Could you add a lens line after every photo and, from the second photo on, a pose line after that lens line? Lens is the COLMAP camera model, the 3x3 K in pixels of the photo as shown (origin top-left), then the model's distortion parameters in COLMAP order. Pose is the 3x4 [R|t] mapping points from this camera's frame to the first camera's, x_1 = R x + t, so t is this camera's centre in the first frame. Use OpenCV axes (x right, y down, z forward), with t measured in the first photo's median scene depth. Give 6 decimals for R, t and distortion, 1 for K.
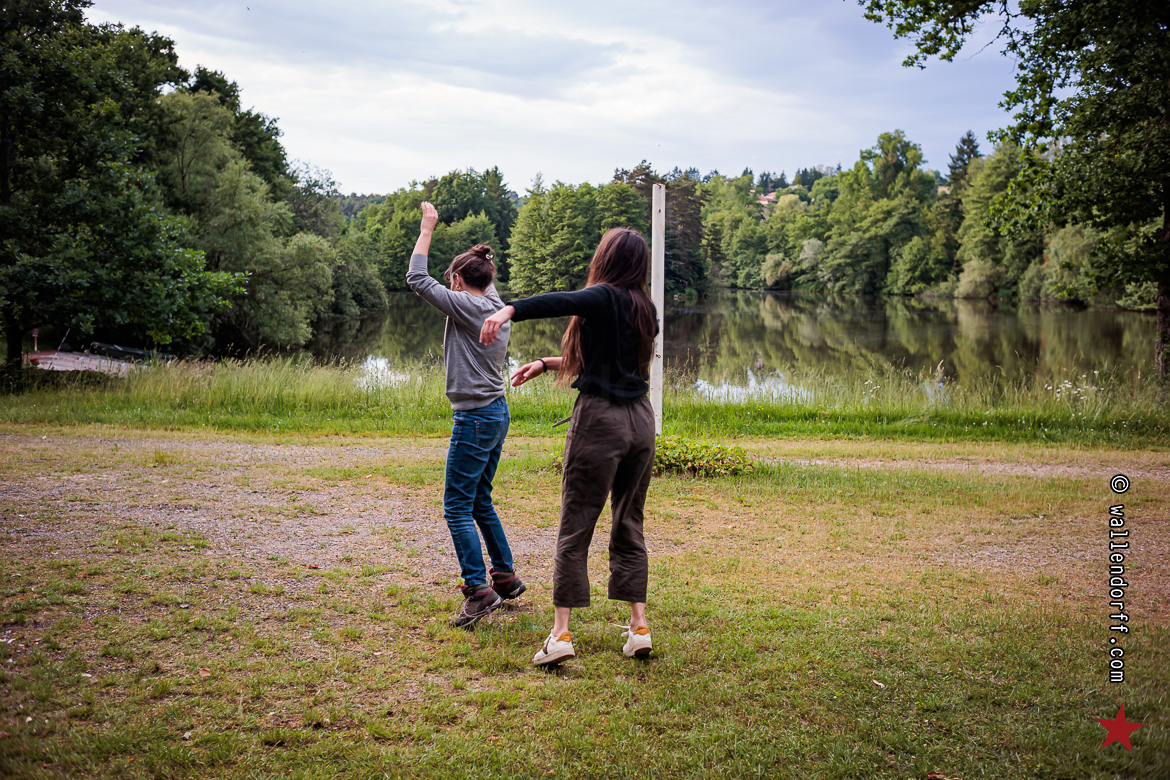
lens RADIAL K [[1569.0, 0, 585.0], [0, 1569.0, 390.0], [0, 0, 1]] dist [0.015508, 0.009920]
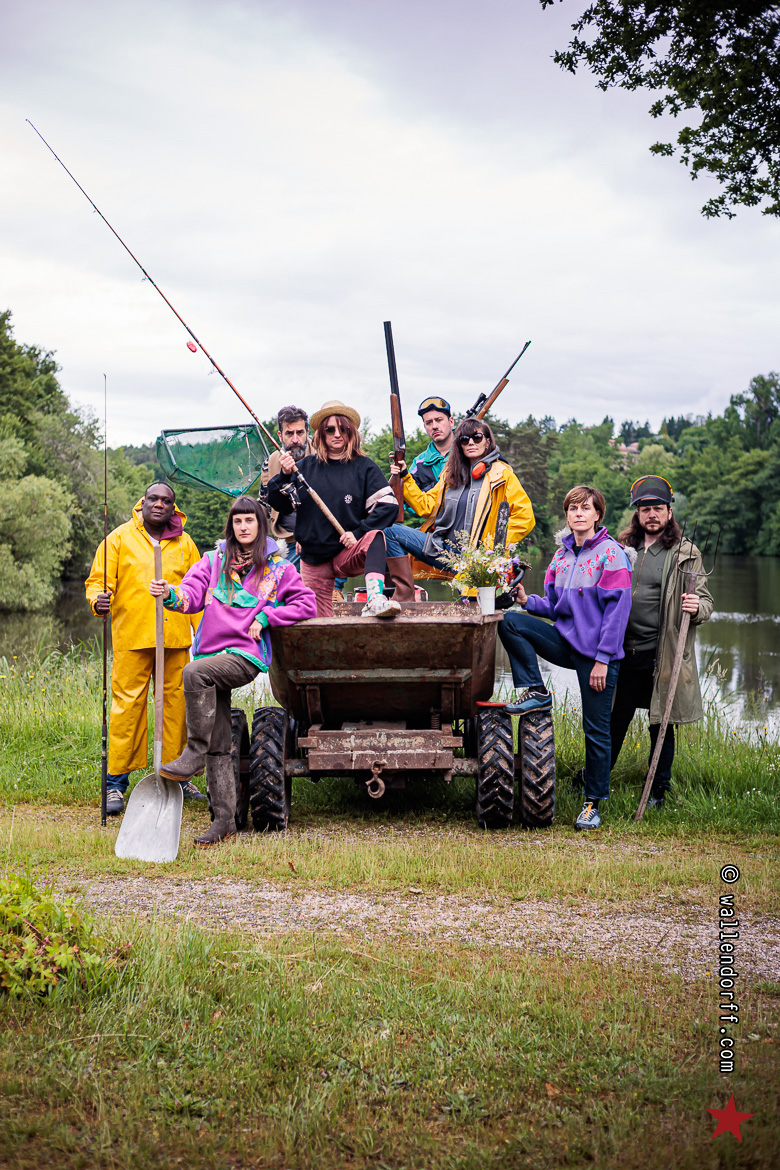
lens RADIAL K [[1569.0, 0, 390.0], [0, 1569.0, 585.0], [0, 0, 1]] dist [0.015508, 0.009920]
pose [[0.998354, 0.009031, -0.056635, 0.034295], [-0.011380, 0.999083, -0.041287, -0.005186], [0.056211, 0.041863, 0.997541, 0.102255]]
